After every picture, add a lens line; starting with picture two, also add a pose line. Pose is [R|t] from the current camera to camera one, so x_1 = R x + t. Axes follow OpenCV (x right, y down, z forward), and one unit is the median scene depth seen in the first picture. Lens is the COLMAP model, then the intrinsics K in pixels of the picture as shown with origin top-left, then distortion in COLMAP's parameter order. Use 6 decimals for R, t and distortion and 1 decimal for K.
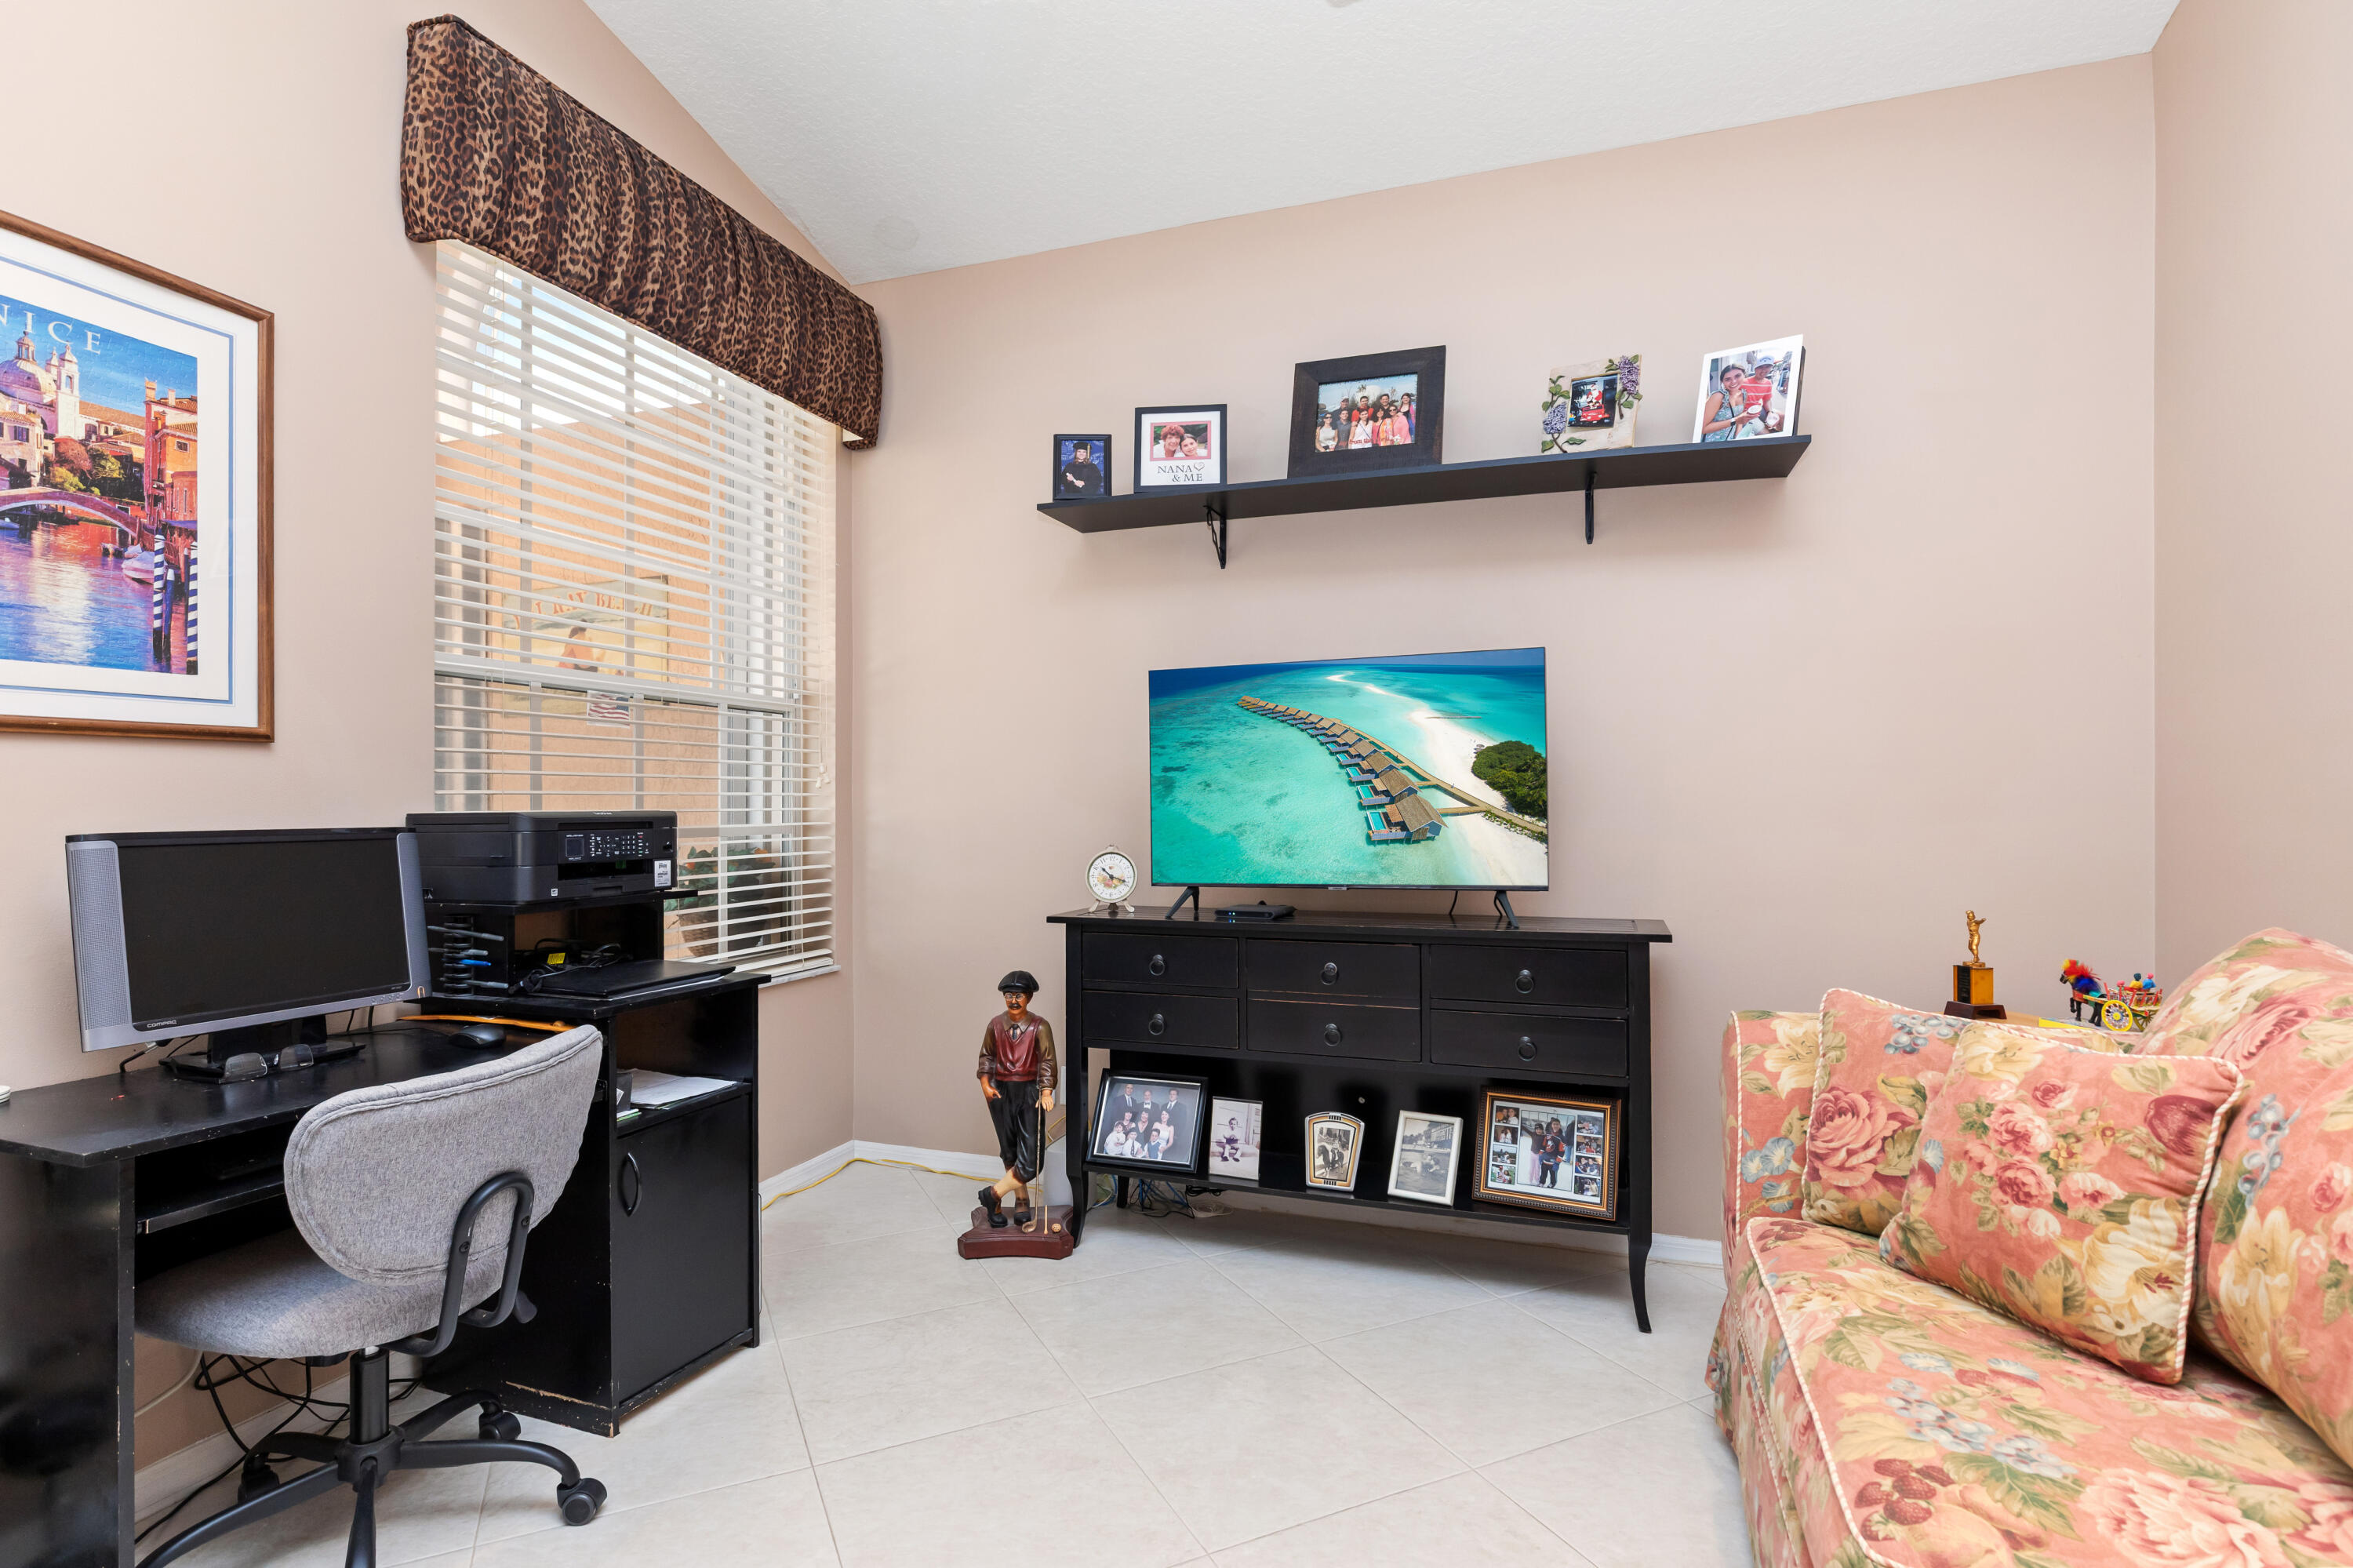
lens RADIAL K [[1125.1, 0, 1182.6], [0, 1125.1, 796.5], [0, 0, 1]] dist [-0.003372, -0.001169]
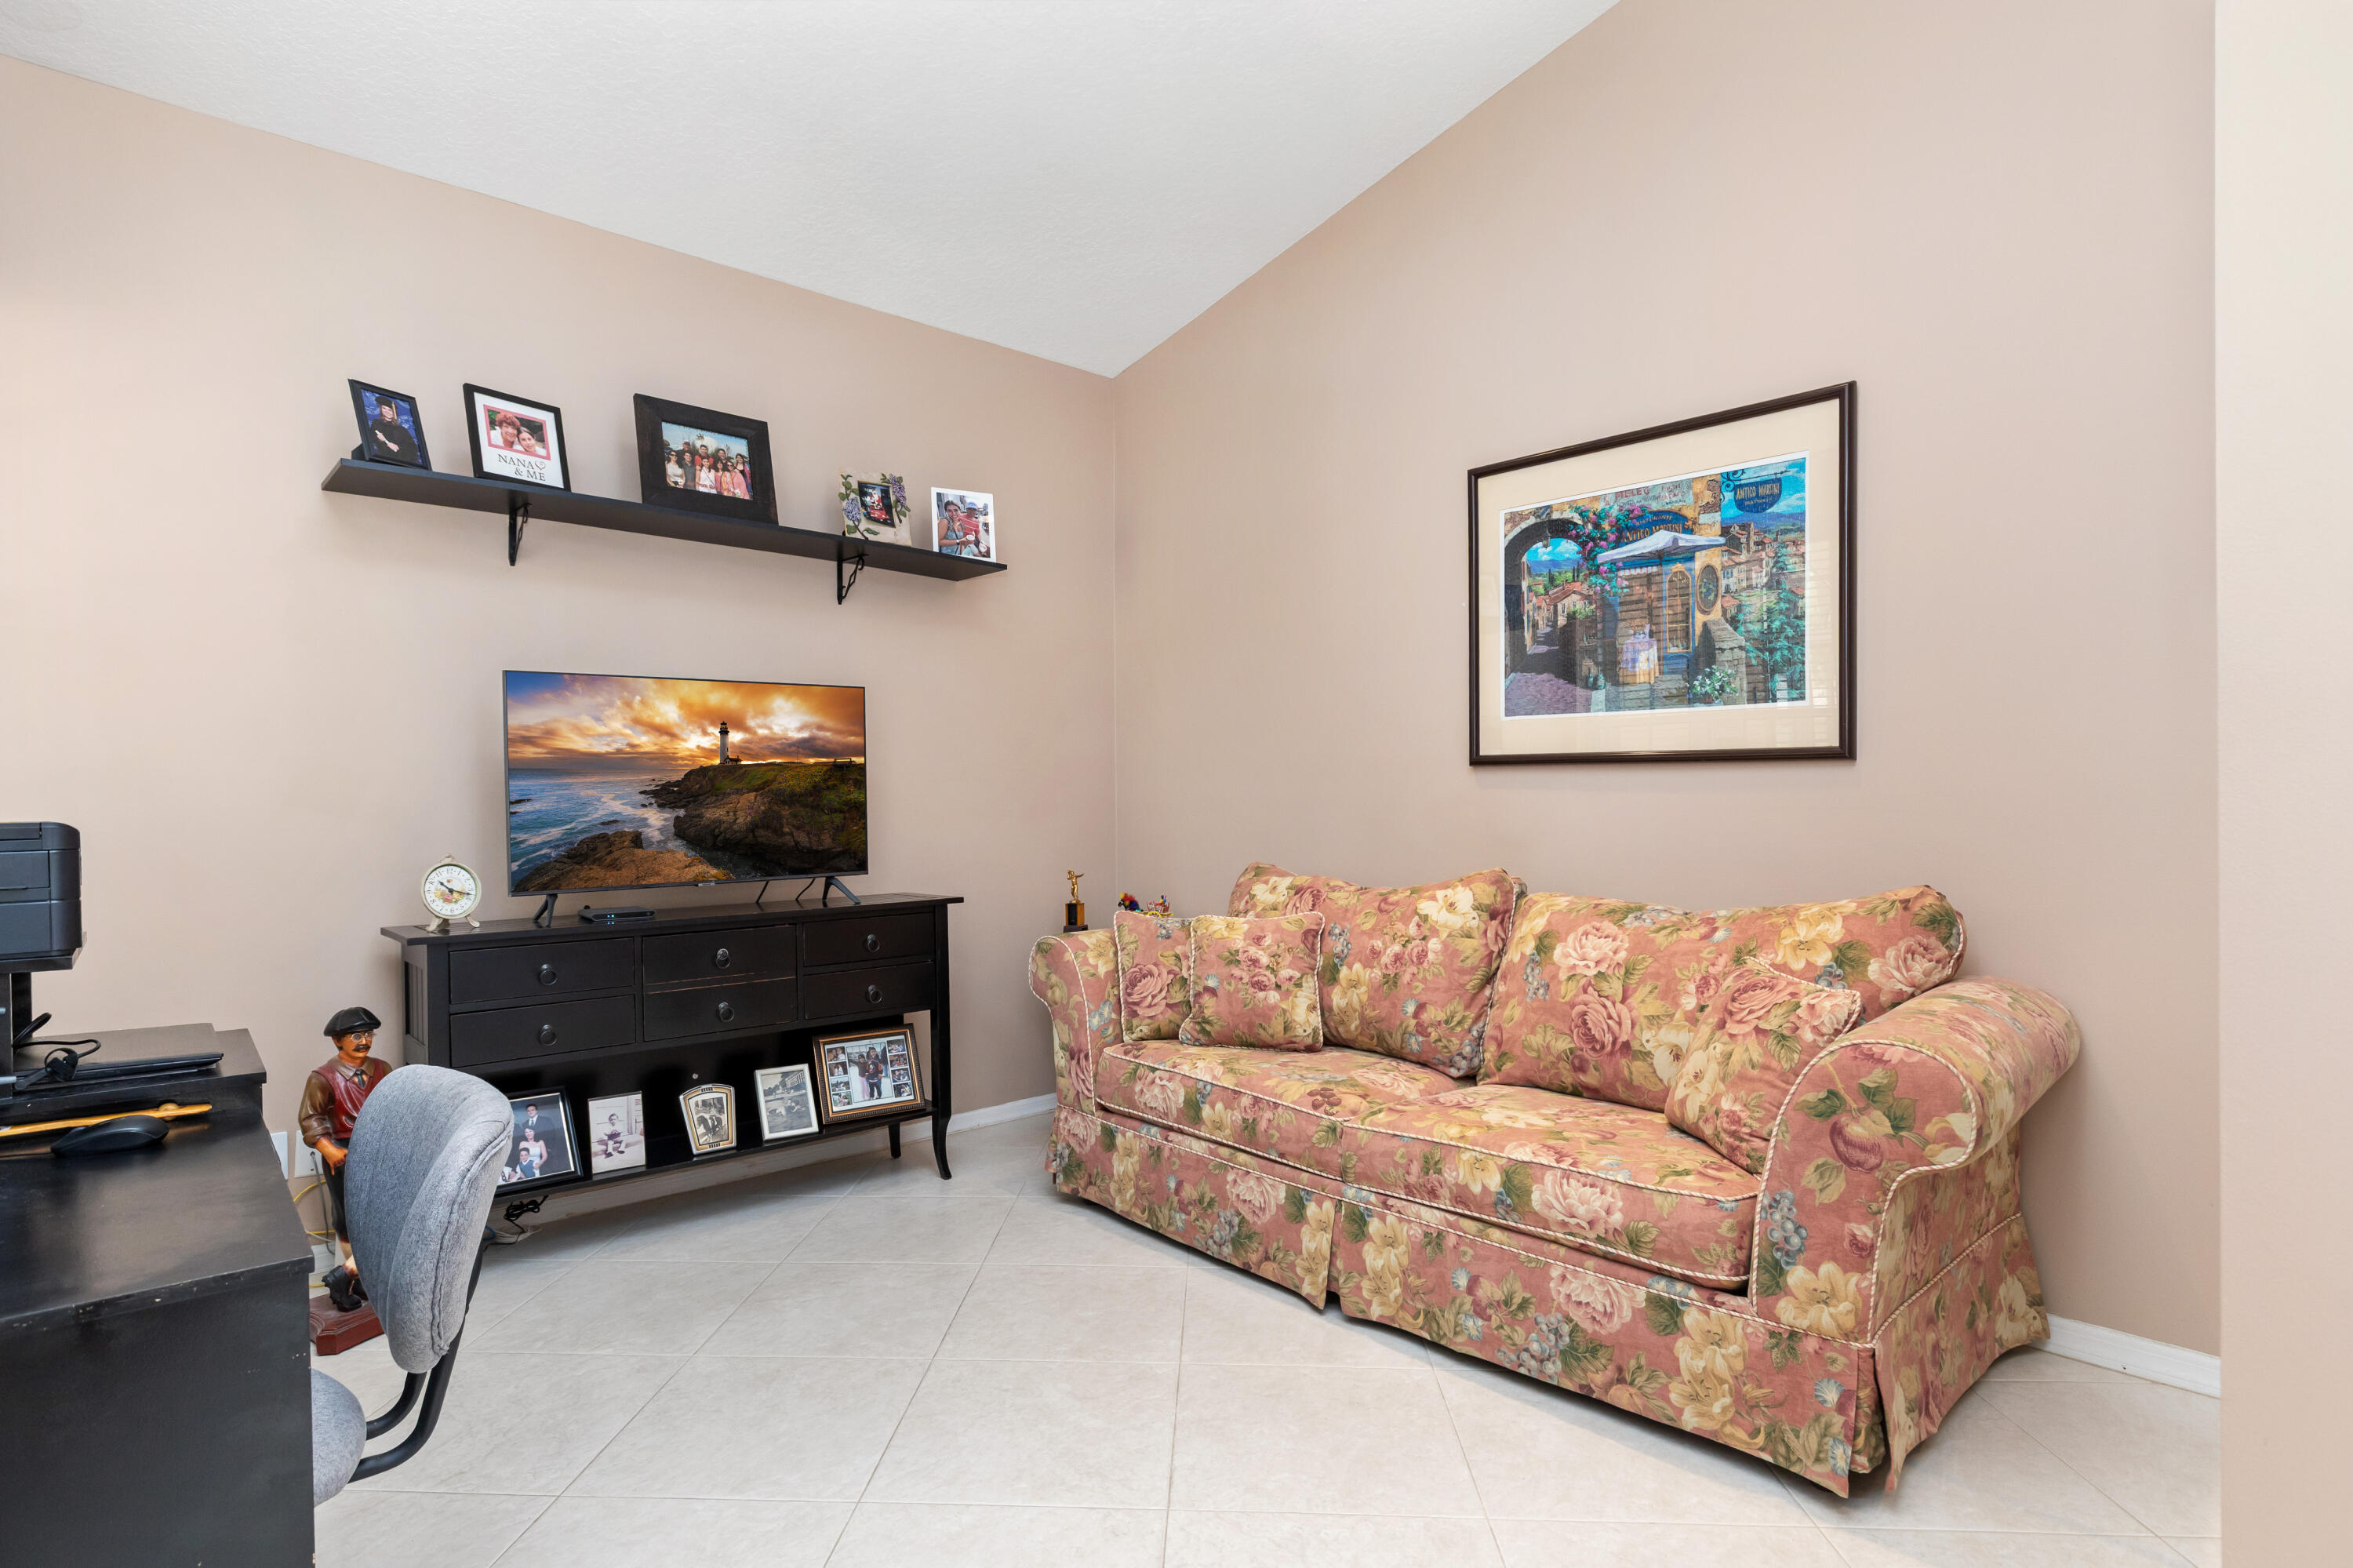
lens RADIAL K [[1210.1, 0, 1101.3], [0, 1210.1, 801.2], [0, 0, 1]] dist [-0.004009, -0.000311]
pose [[0.502390, -0.000418, 0.864641, -0.733896], [0.004295, 0.999989, -0.002013, 0.003307], [-0.864630, 0.004725, 0.502387, 0.057594]]
